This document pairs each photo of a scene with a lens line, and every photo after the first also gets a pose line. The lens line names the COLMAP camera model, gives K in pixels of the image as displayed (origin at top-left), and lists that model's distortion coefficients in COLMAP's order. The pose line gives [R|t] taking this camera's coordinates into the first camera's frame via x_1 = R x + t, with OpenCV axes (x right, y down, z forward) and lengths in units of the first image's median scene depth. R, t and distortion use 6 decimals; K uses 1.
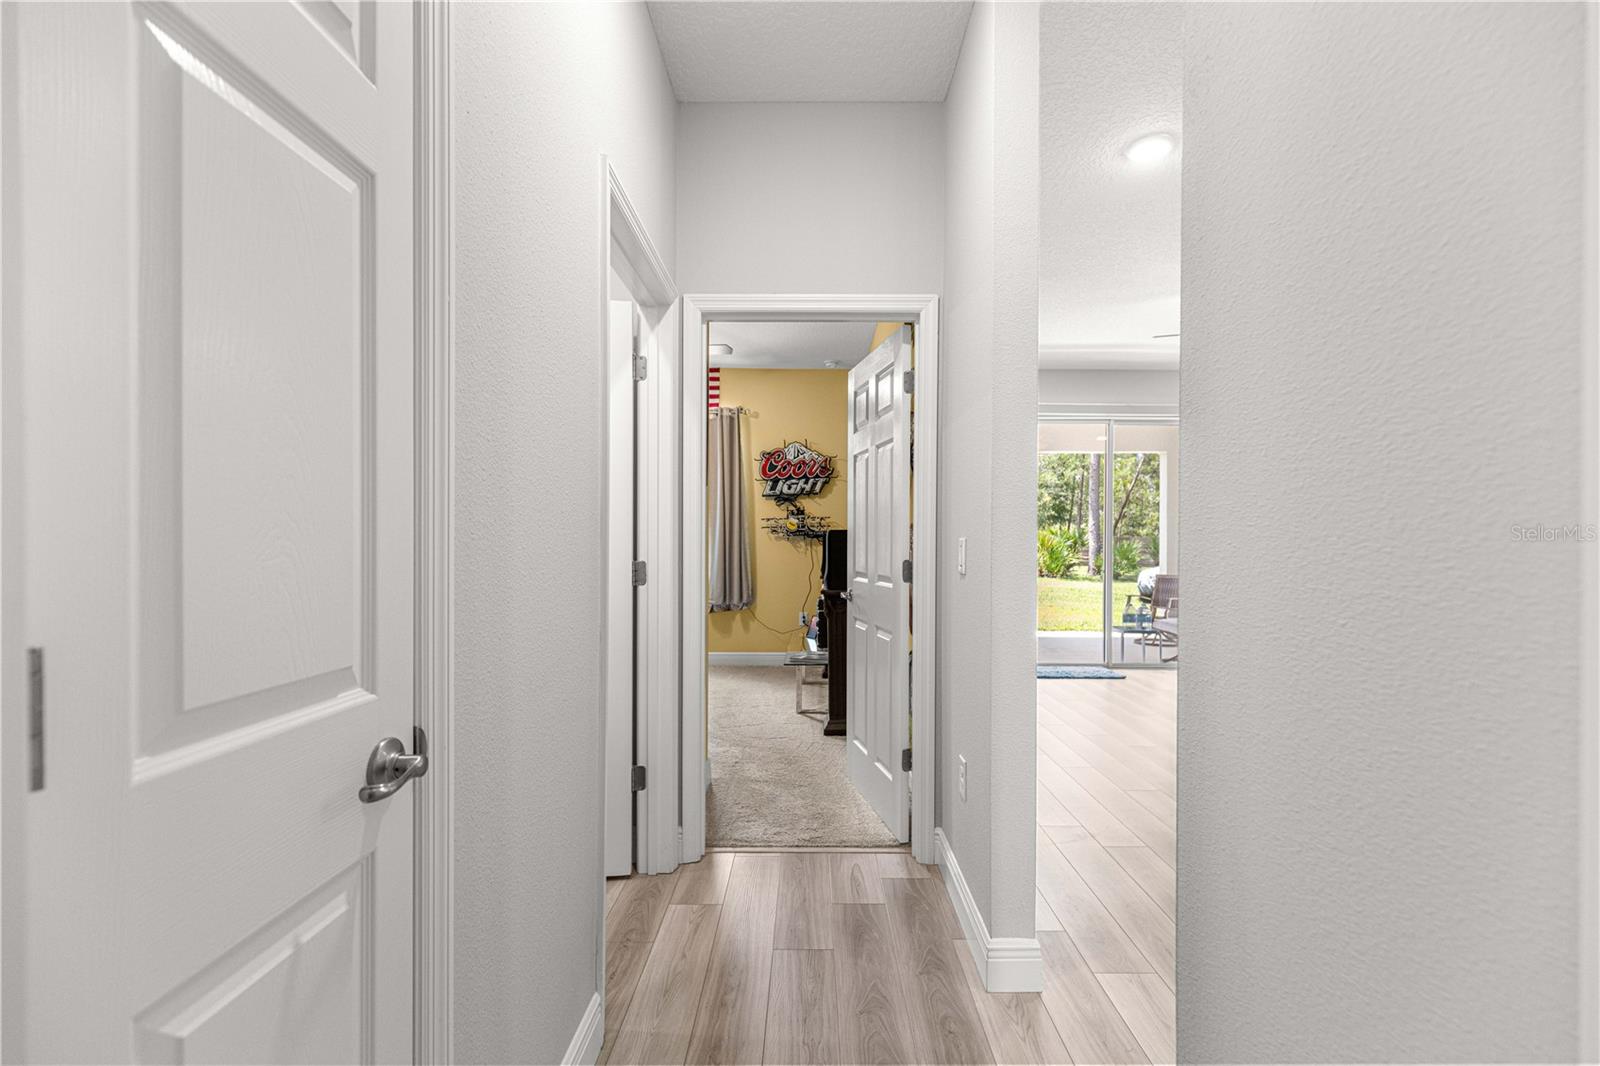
lens RADIAL K [[720.0, 0, 805.1], [0, 720.0, 537.2], [0, 0, 1]] dist [0.002057, -0.000109]
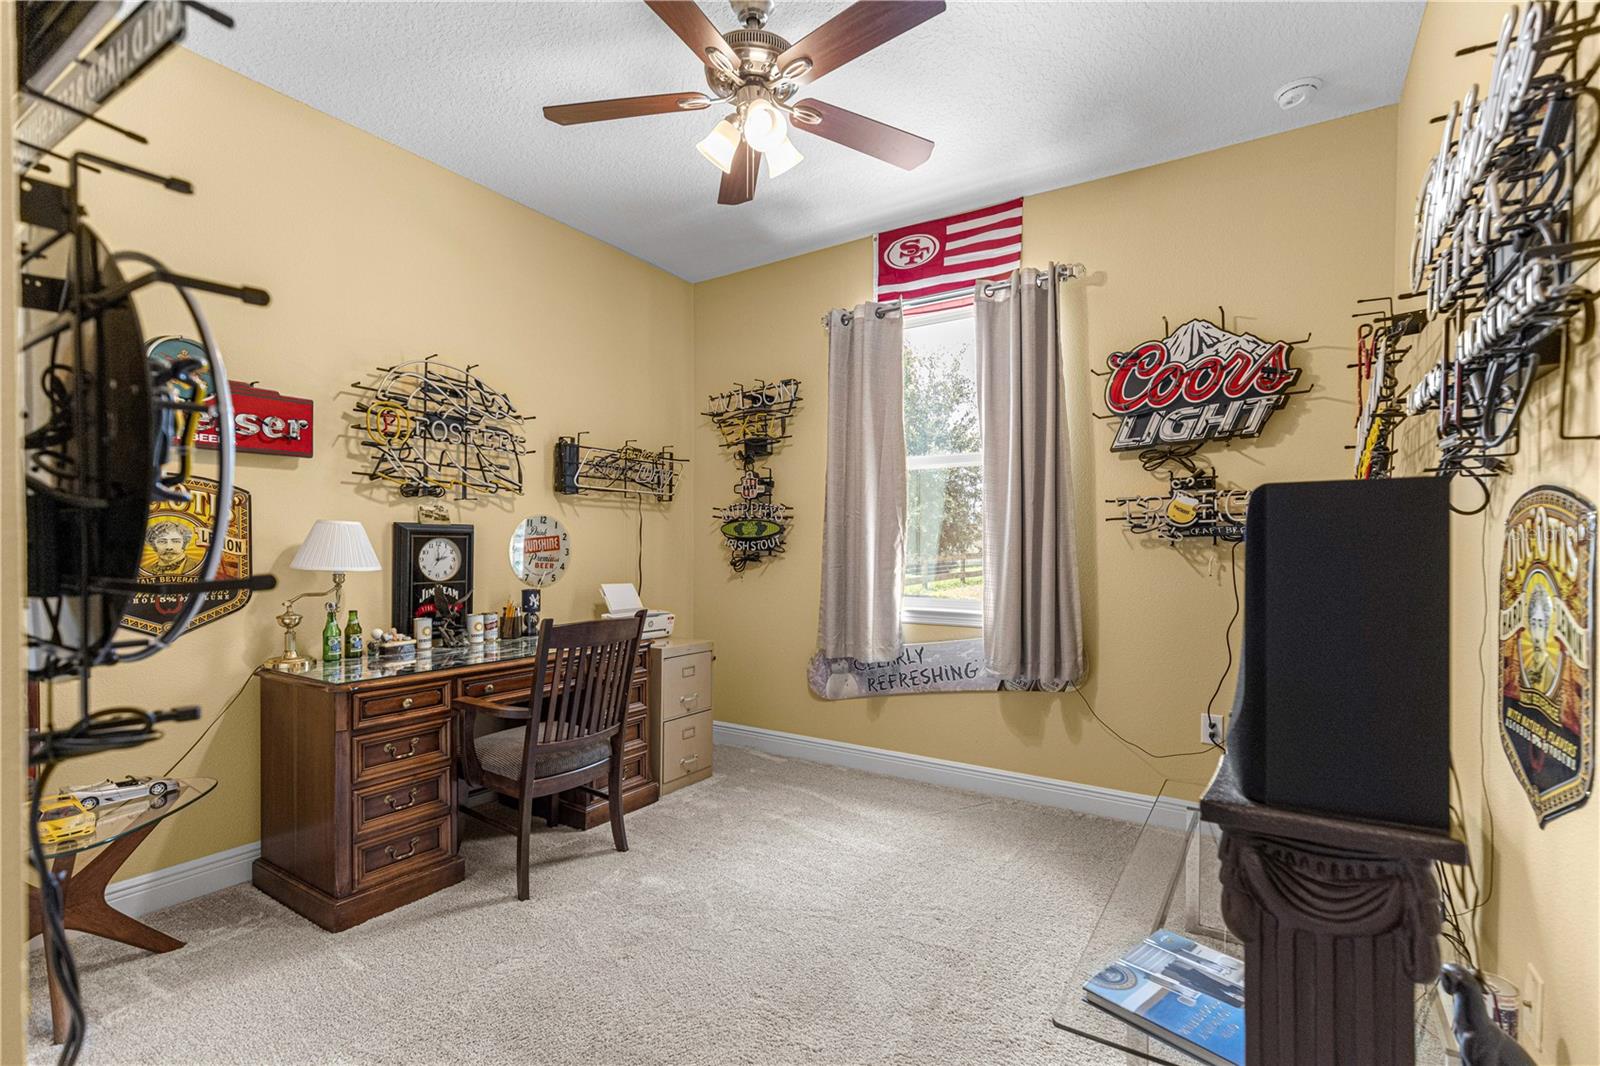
lens RADIAL K [[720.0, 0, 805.1], [0, 720.0, 537.2], [0, 0, 1]] dist [0.002057, -0.000109]
pose [[0.840744, 0.003996, -0.541419, 0.025323], [-0.003466, 0.999992, 0.001998, -0.002006], [0.541422, 0.000196, 0.840751, 0.511081]]
